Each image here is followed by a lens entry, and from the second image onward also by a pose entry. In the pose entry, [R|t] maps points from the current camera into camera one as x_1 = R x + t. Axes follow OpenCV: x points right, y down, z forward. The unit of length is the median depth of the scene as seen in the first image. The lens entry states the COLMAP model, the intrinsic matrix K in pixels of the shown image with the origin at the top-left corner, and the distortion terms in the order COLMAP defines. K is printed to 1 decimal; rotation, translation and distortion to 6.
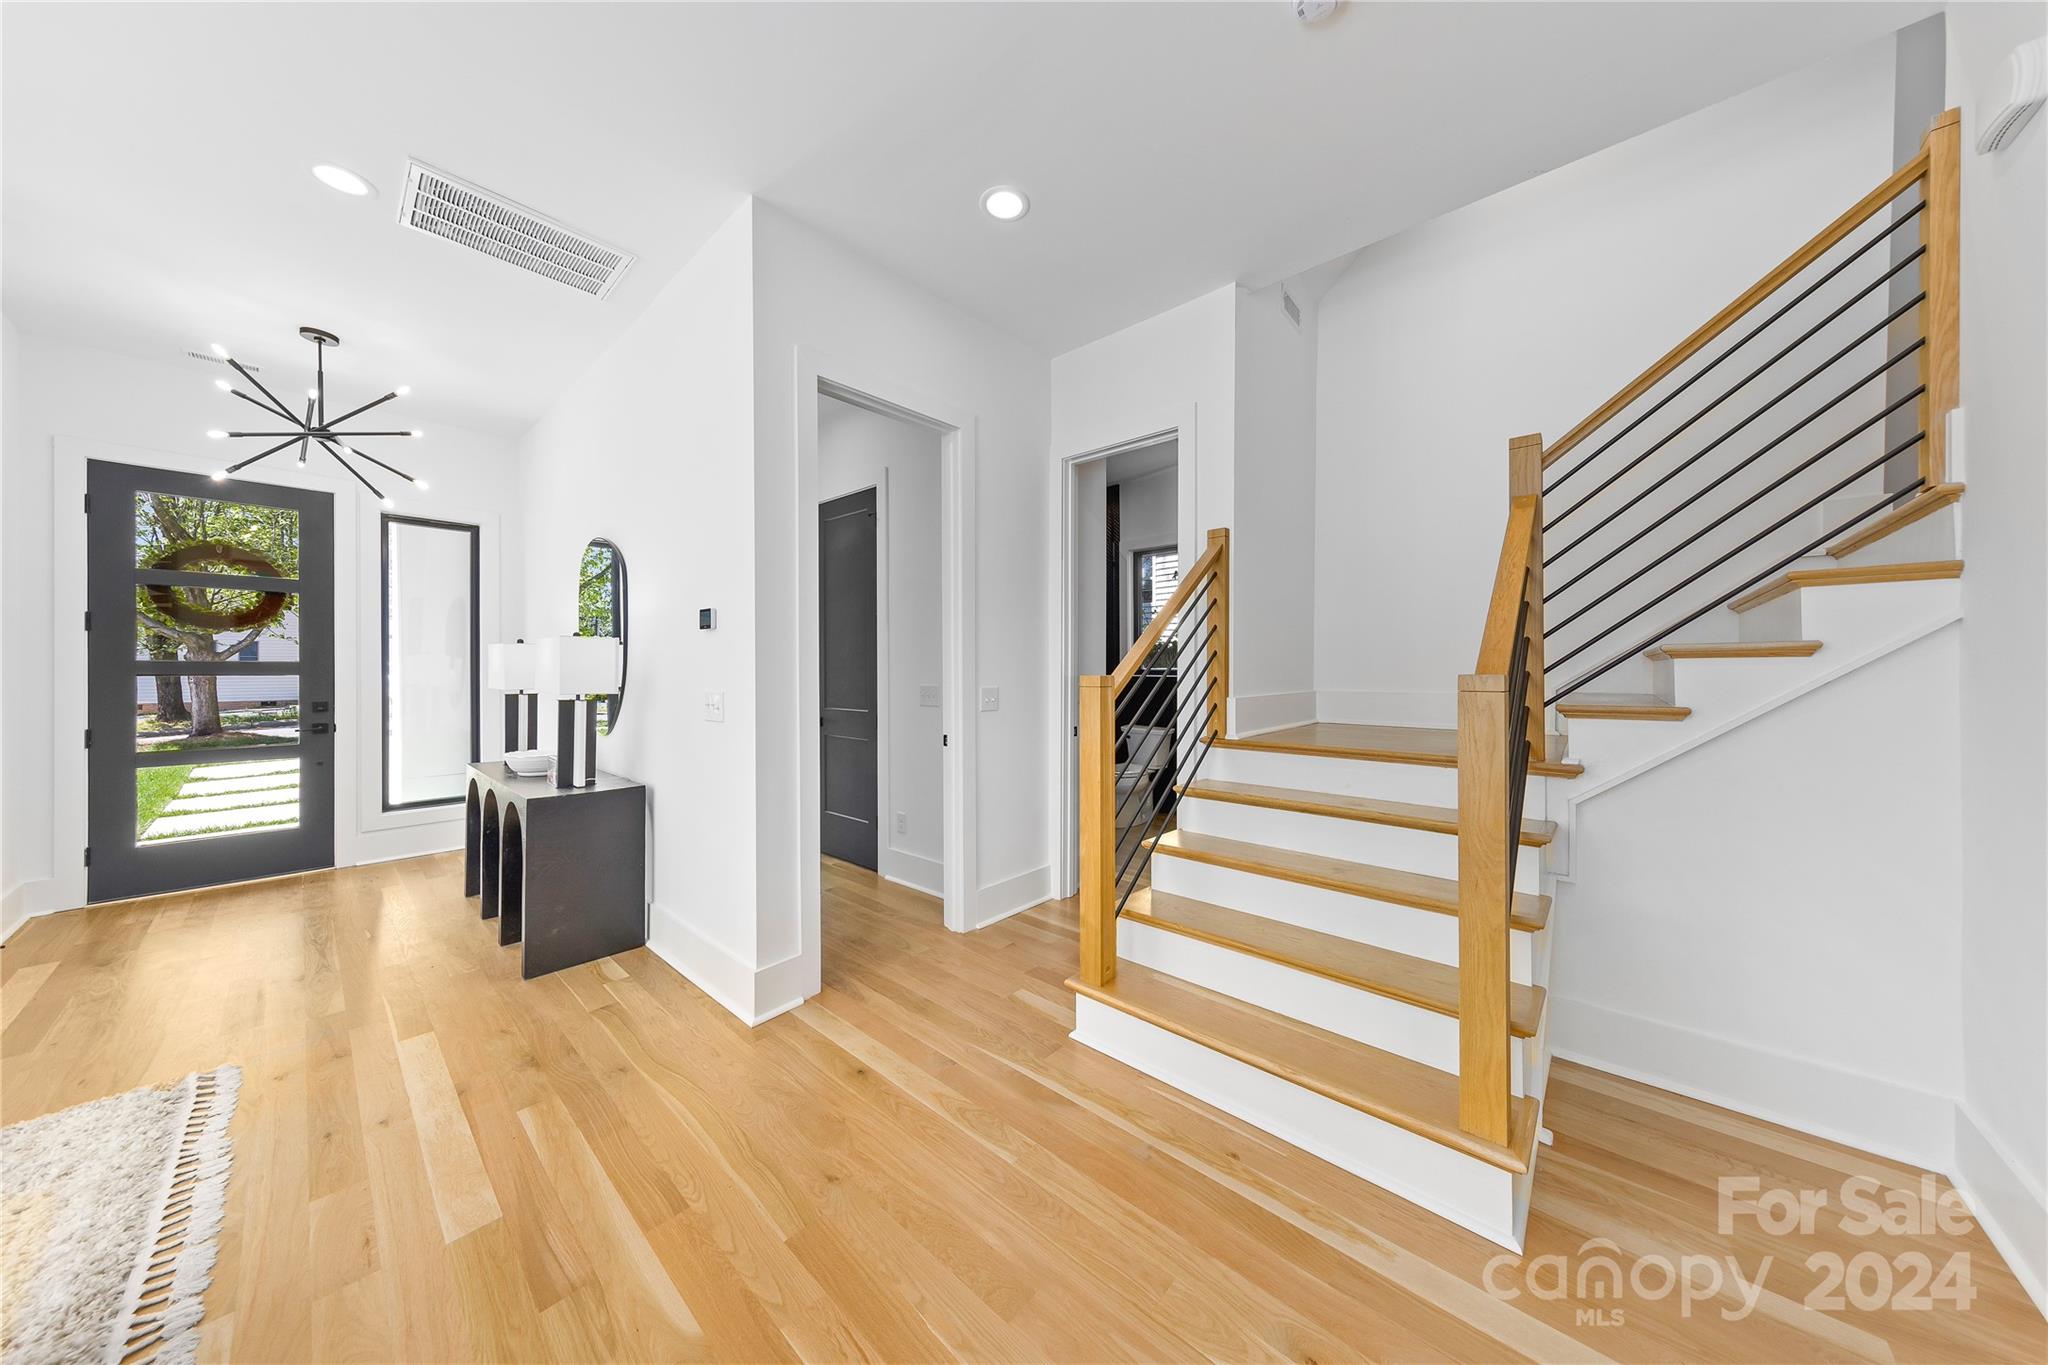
lens RADIAL K [[641.4, 0, 1022.6], [0, 641.4, 674.8], [0, 0, 1]] dist [0.005599, -0.000311]
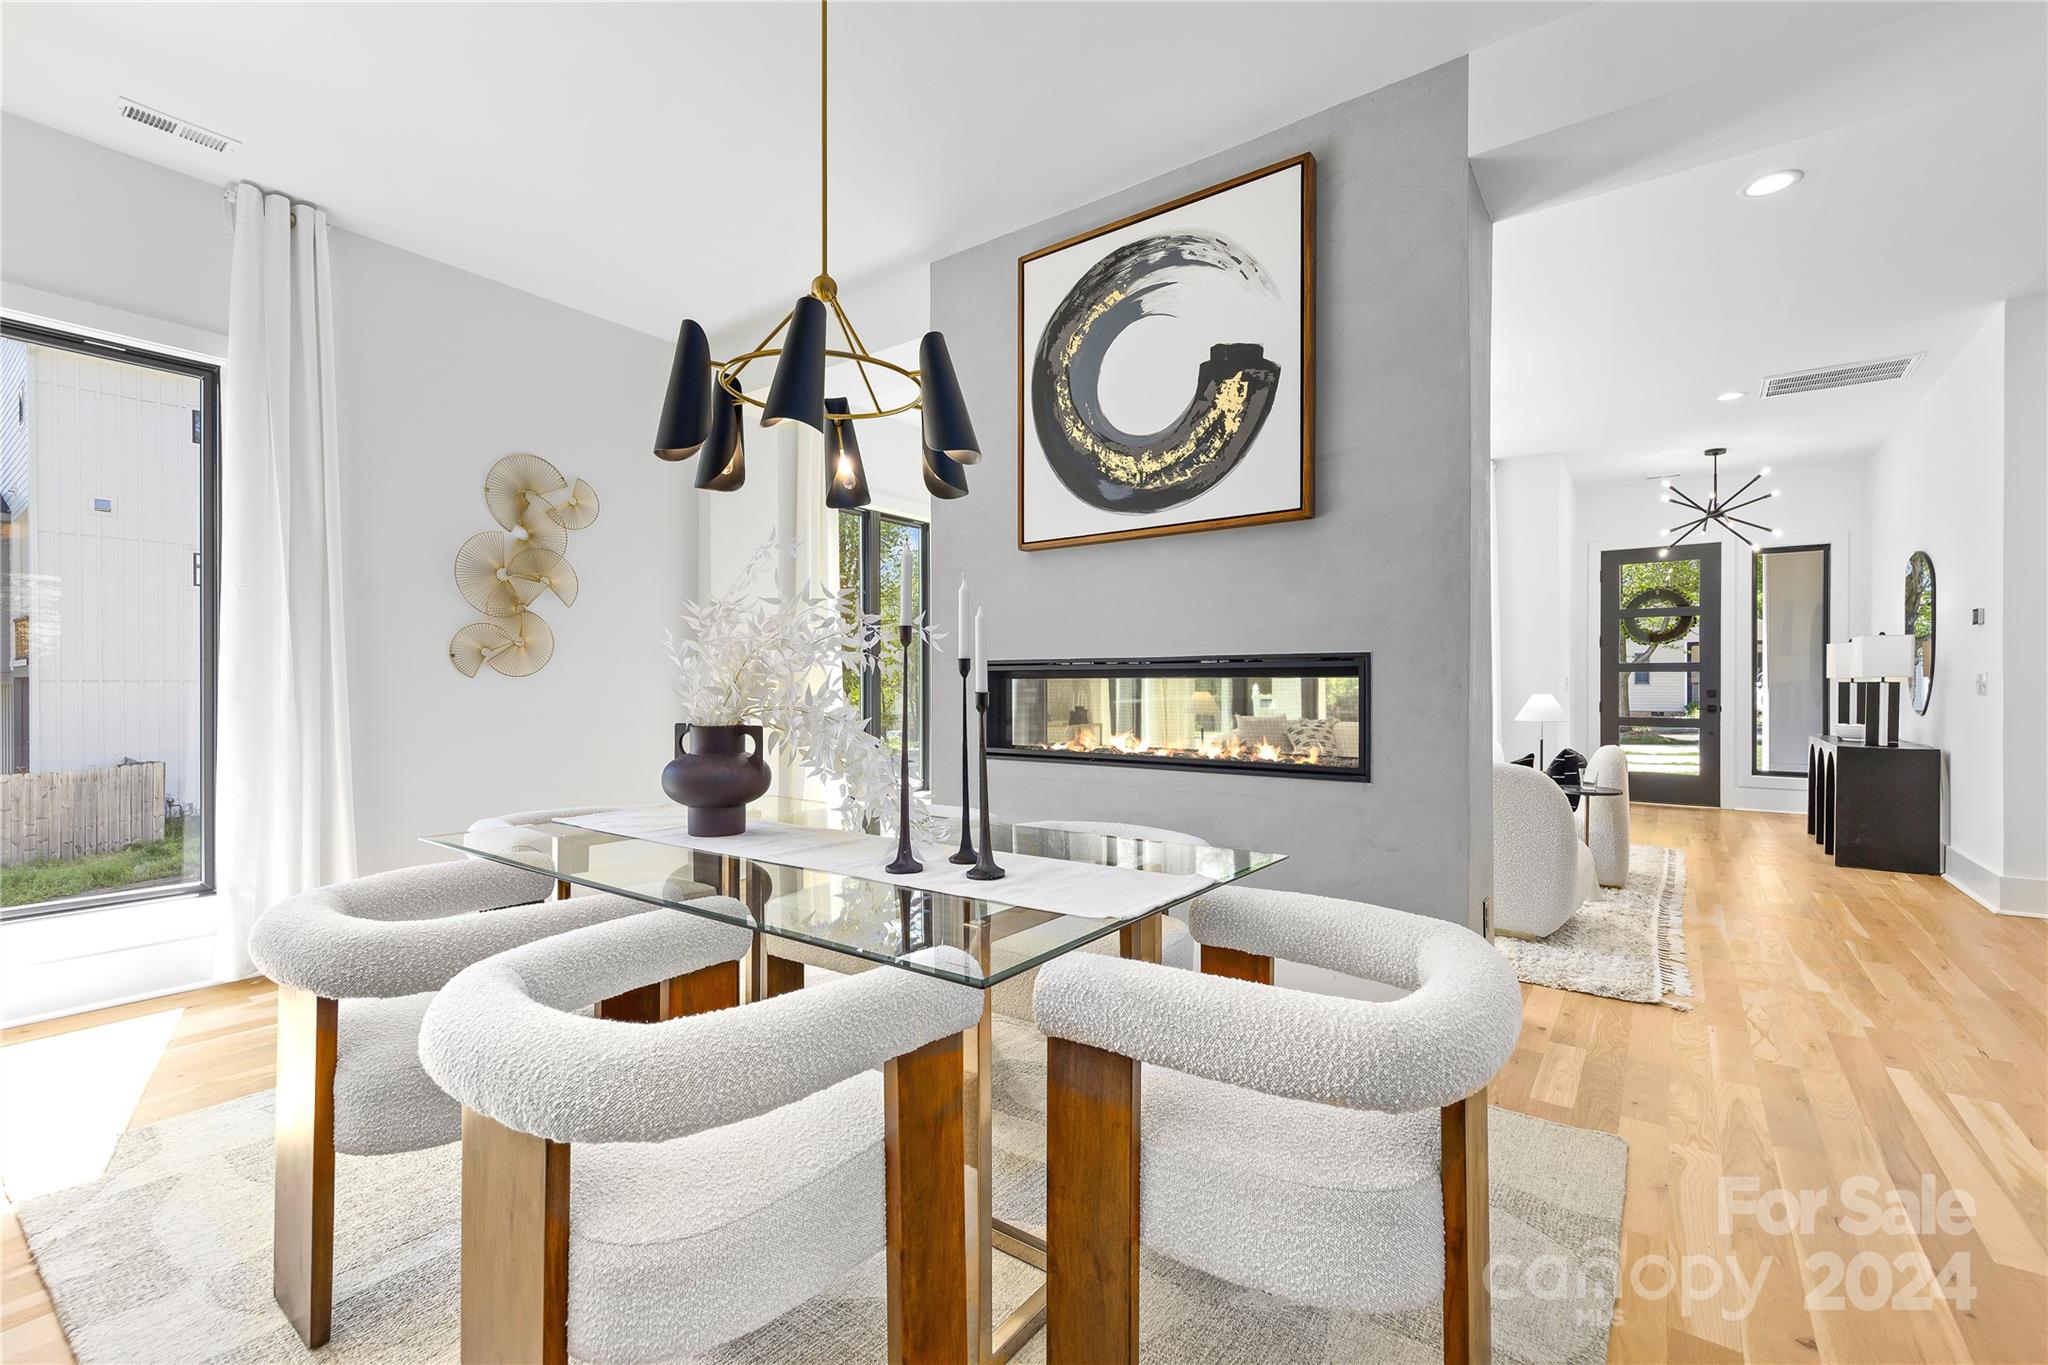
lens RADIAL K [[874.4, 0, 1020.5], [0, 874.4, 685.6], [0, 0, 1]] dist [0.011735, 0.000604]
pose [[0.085324, 0.000124, -0.996353, 0.910712], [-0.004280, 0.999991, -0.000242, 0.051140], [0.996344, 0.004285, 0.085324, -0.869652]]
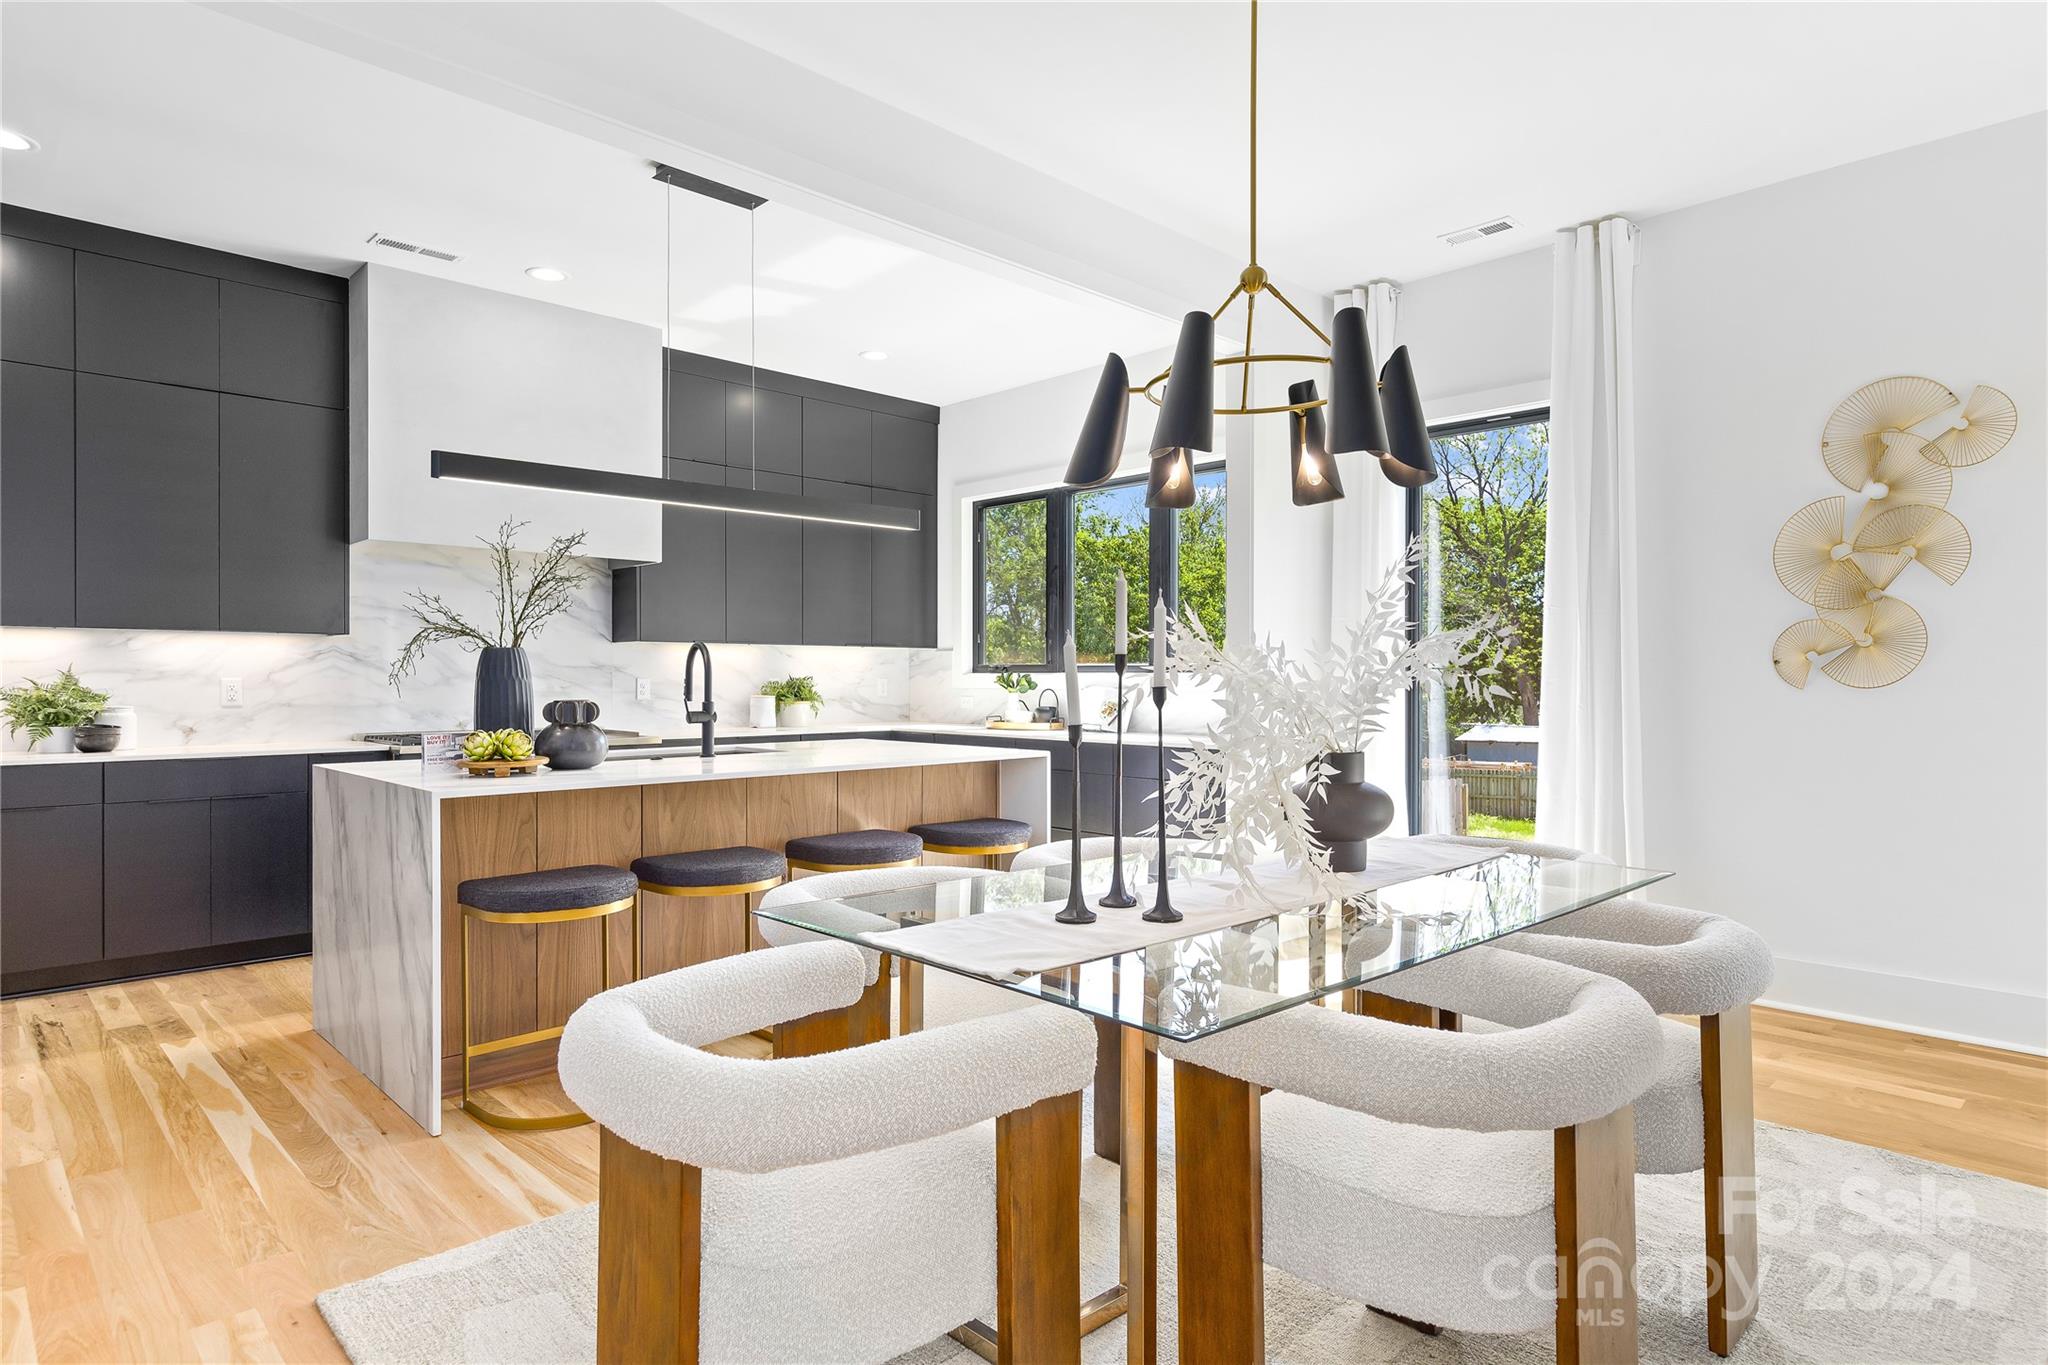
lens RADIAL K [[1128.0, 0, 1028.9], [0, 1128.0, 682.4], [0, 0, 1]] dist [0.004805, 0.000006]
pose [[-0.996746, -0.003758, 0.080516, 0.369799], [-0.002984, 0.999948, 0.009735, 0.025488], [-0.080549, 0.009463, -0.996706, -0.226376]]
